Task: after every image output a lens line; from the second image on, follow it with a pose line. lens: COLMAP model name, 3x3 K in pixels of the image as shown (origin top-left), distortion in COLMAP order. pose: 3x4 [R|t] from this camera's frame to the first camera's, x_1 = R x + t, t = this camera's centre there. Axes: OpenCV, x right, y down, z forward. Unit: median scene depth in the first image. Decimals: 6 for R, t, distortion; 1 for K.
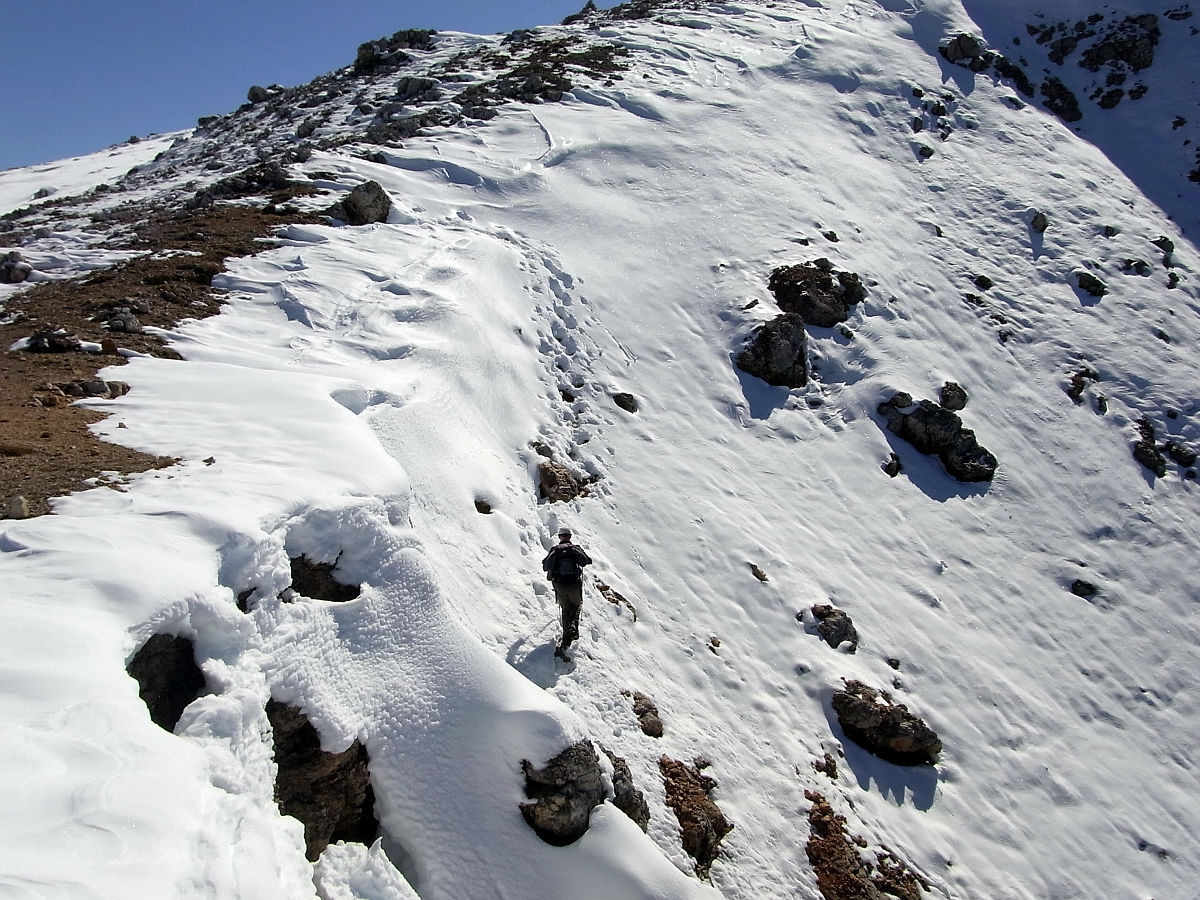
lens RADIAL K [[1186.0, 0, 600.0], [0, 1186.0, 450.0], [0, 0, 1]] dist [-0.038044, 0.171332]
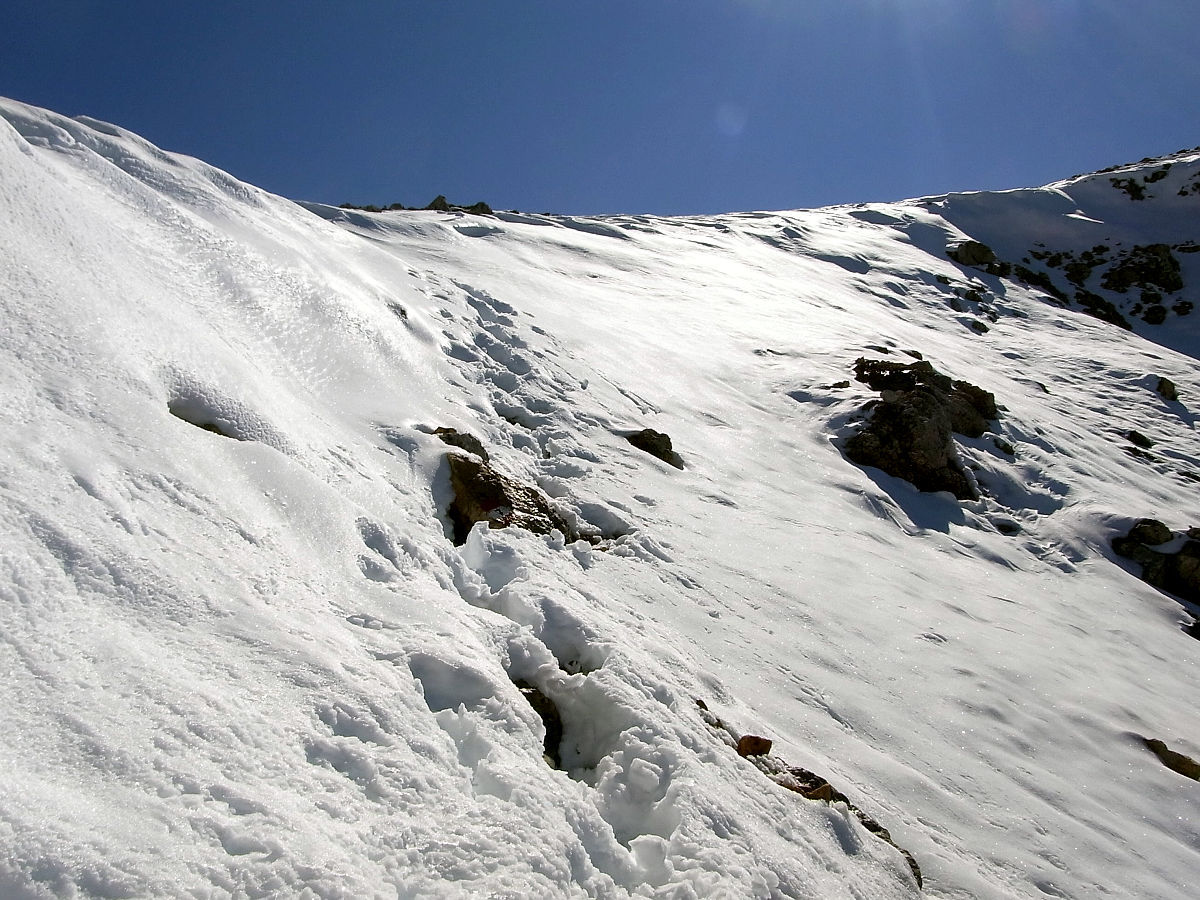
lens RADIAL K [[1186.0, 0, 600.0], [0, 1186.0, 450.0], [0, 0, 1]] dist [-0.038044, 0.171332]
pose [[0.995688, -0.059283, 0.071345, -0.017836], [0.081128, 0.929455, -0.359904, 0.069034], [-0.044976, 0.364141, 0.930257, 0.374817]]
